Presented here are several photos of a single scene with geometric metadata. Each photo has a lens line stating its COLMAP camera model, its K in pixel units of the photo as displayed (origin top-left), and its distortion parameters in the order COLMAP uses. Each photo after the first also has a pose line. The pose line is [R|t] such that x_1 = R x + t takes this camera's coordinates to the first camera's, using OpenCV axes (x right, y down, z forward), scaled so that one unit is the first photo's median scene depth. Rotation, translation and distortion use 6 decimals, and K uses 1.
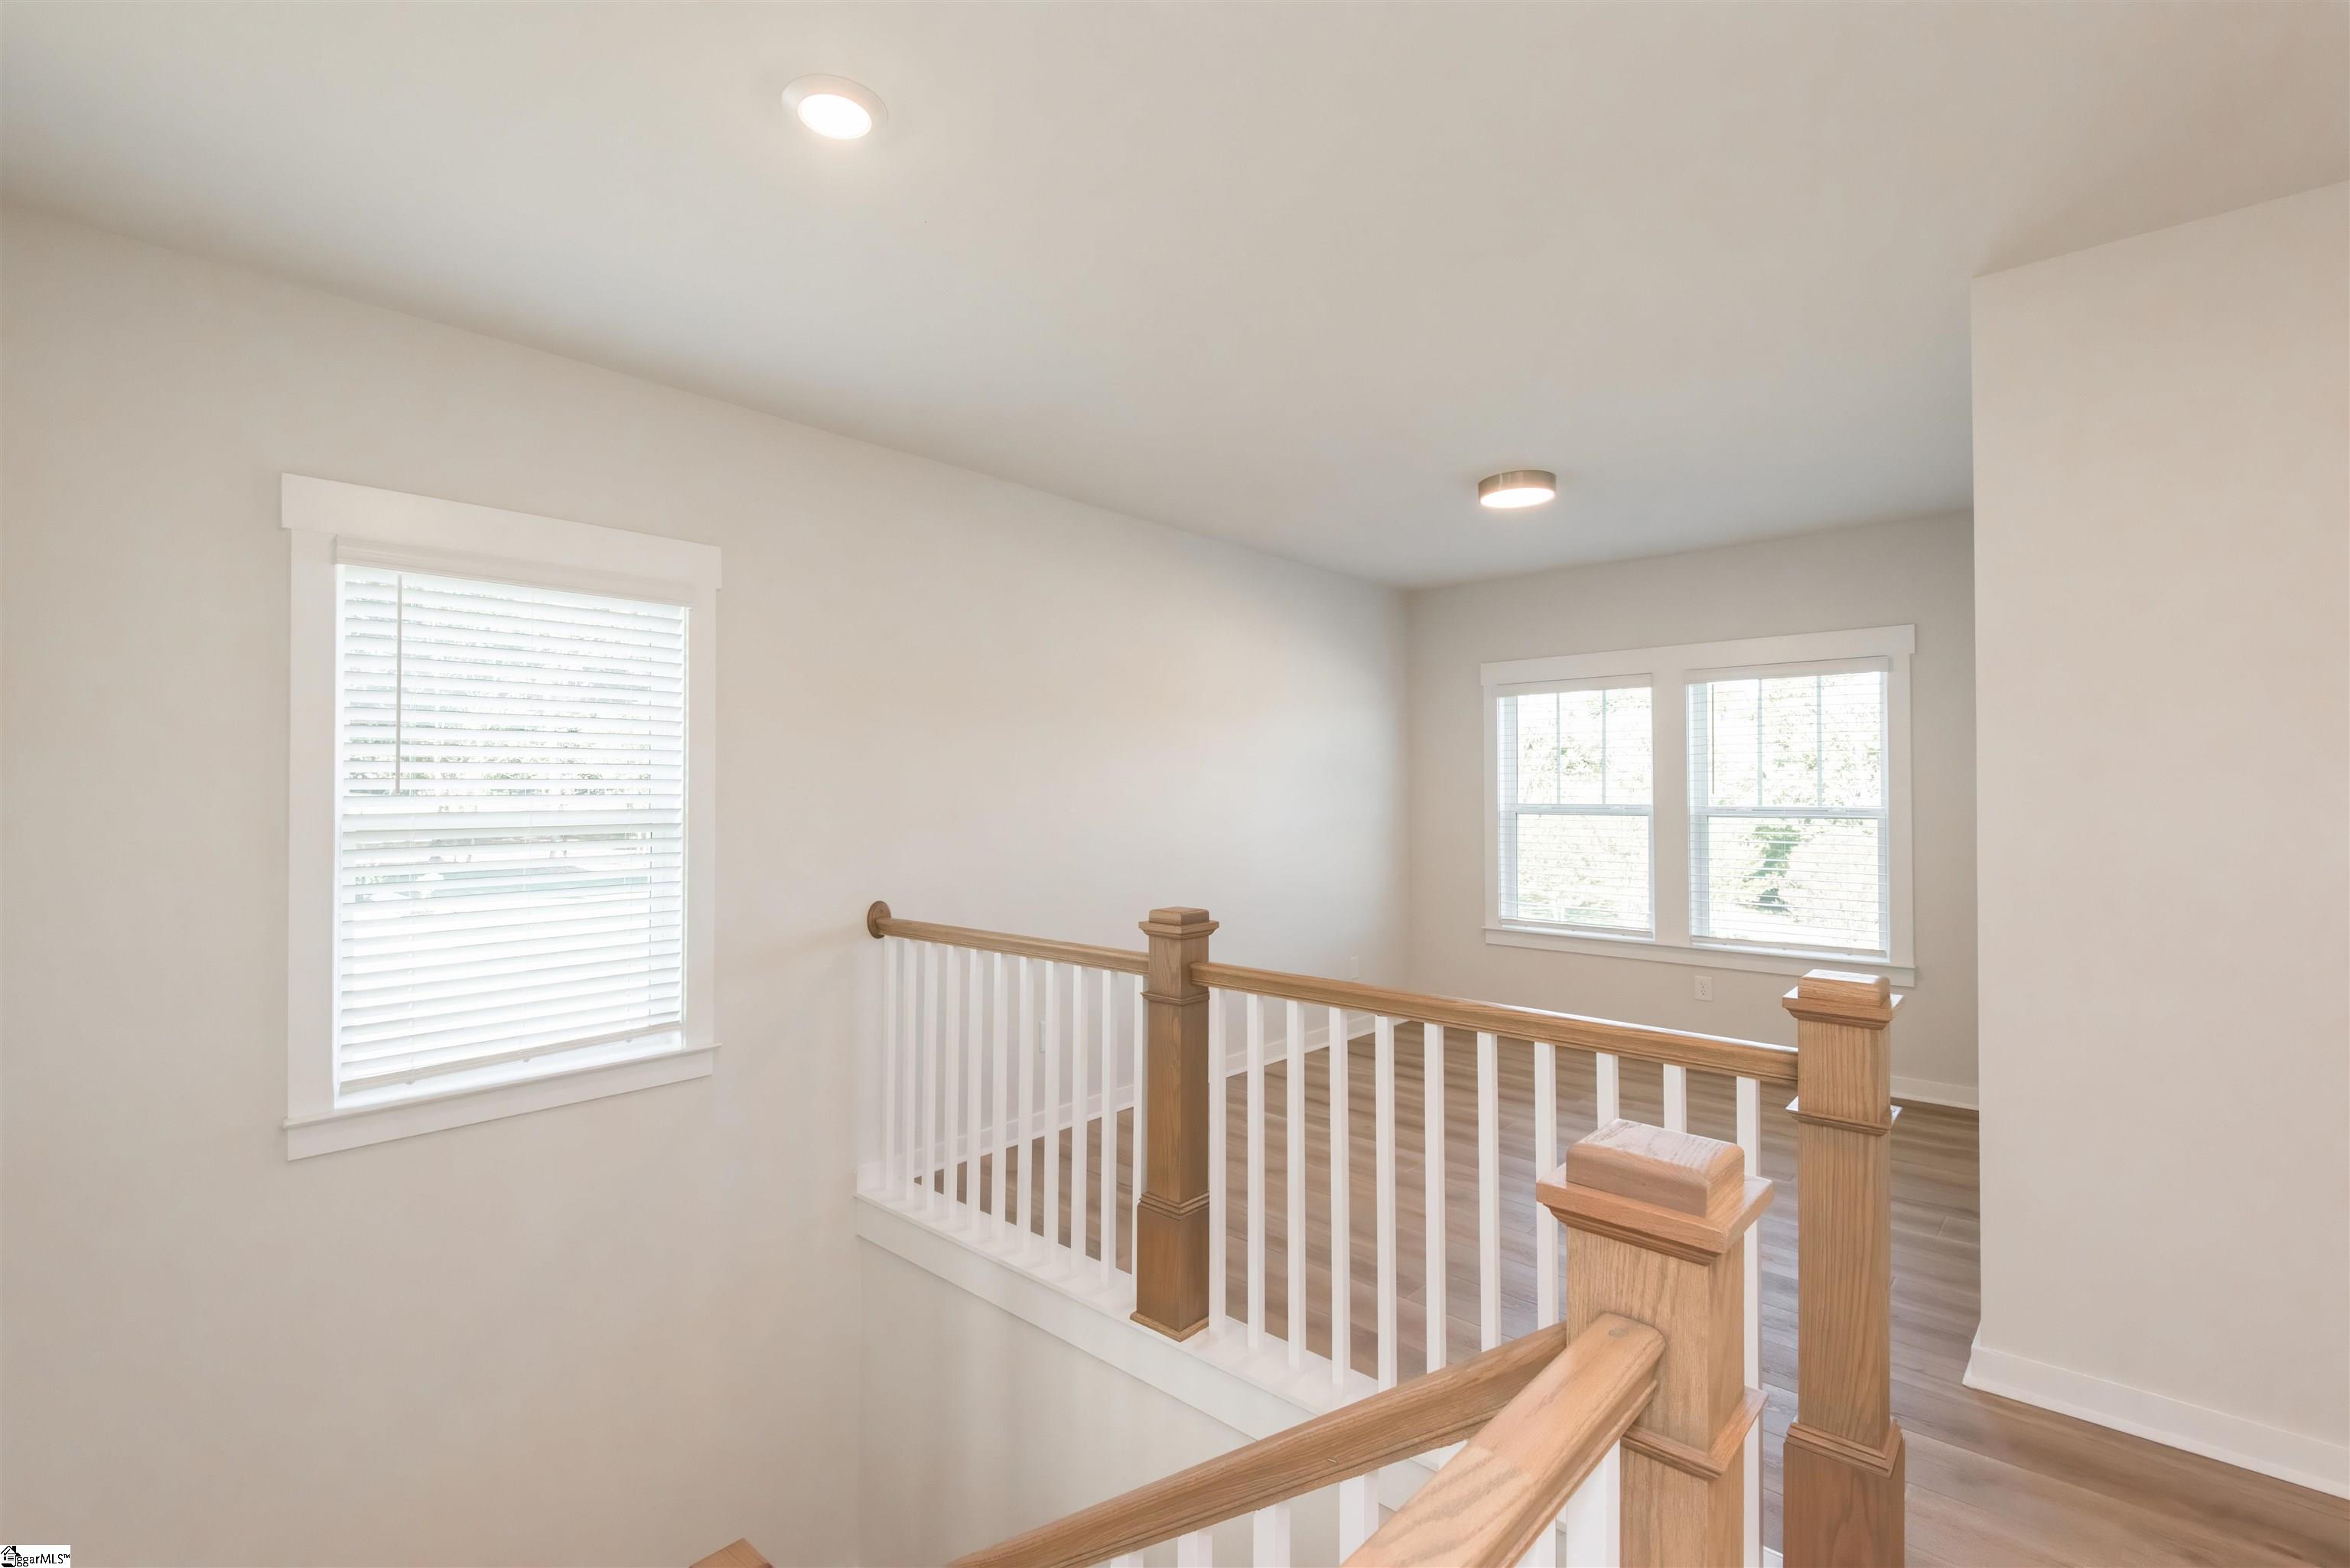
lens RADIAL K [[1084.2, 0, 1165.6], [0, 1084.2, 772.8], [0, 0, 1]] dist [0.012160, -0.004089]
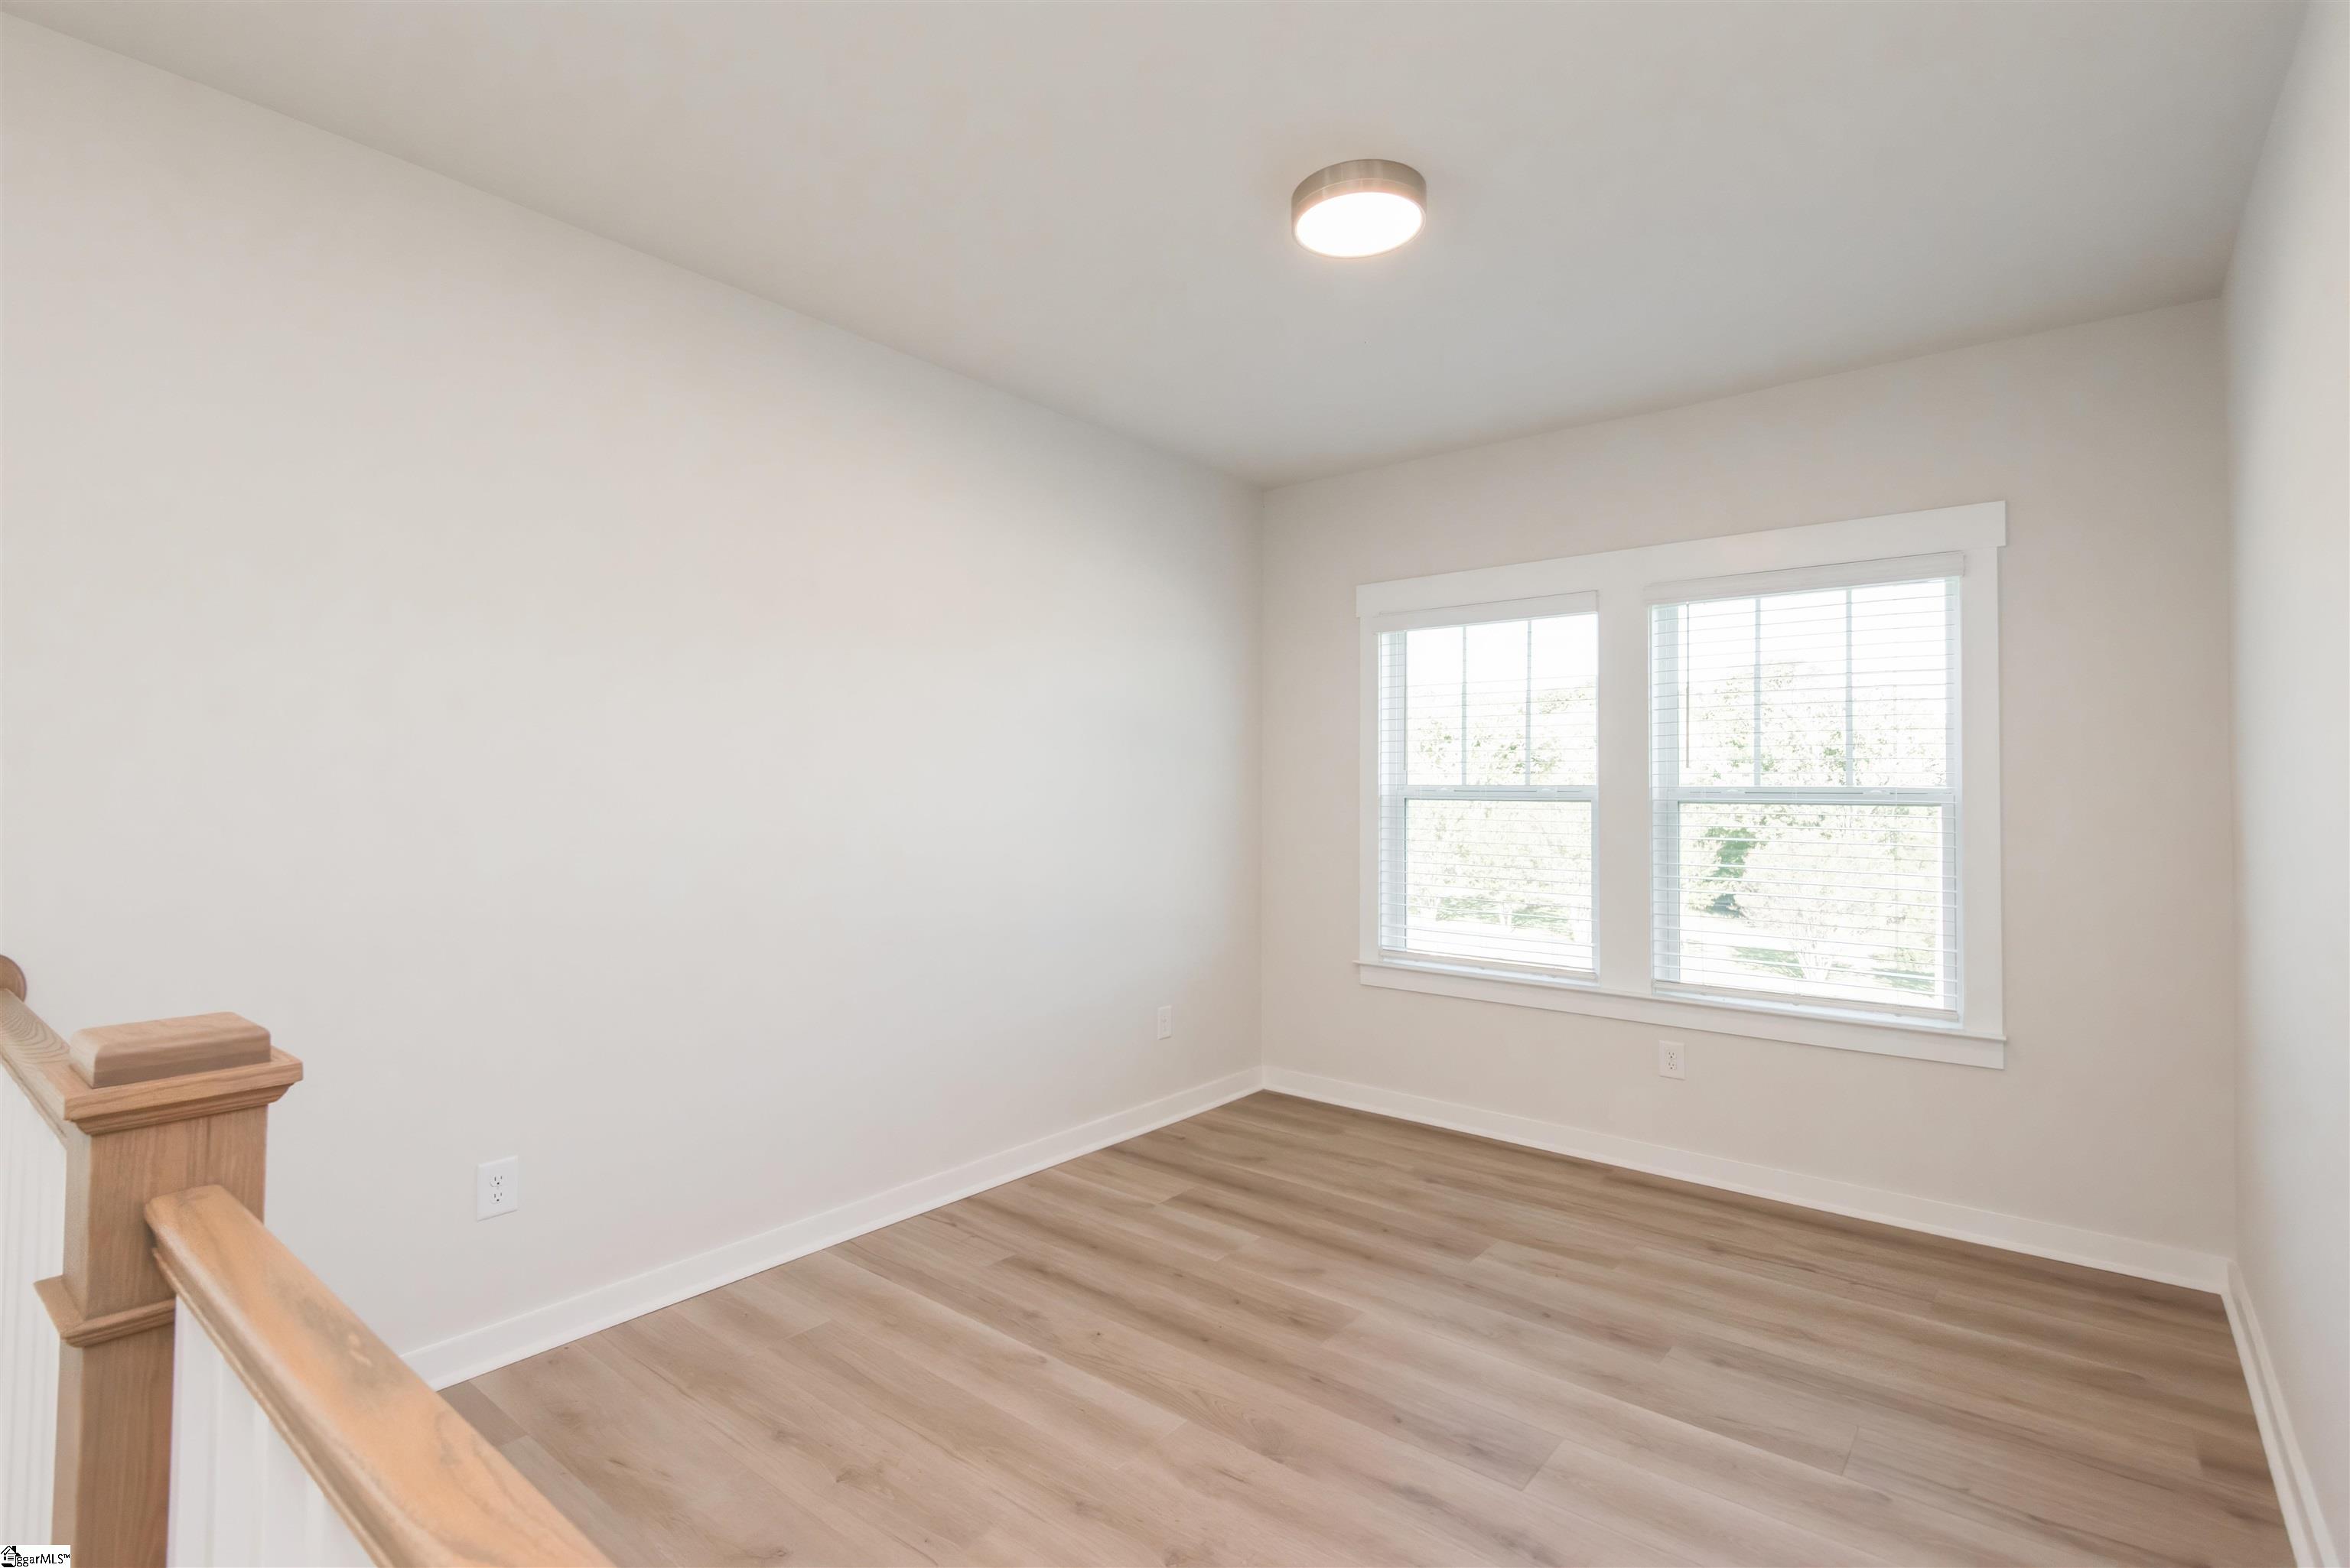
lens RADIAL K [[1084.2, 0, 1136.6], [0, 1084.2, 776.3], [0, 0, 1]] dist [0.012160, -0.004089]
pose [[0.999885, 0.004678, 0.014420, 0.142326], [-0.004729, 0.999983, 0.003465, 0.021702], [-0.014404, -0.003533, 0.999890, 0.308098]]
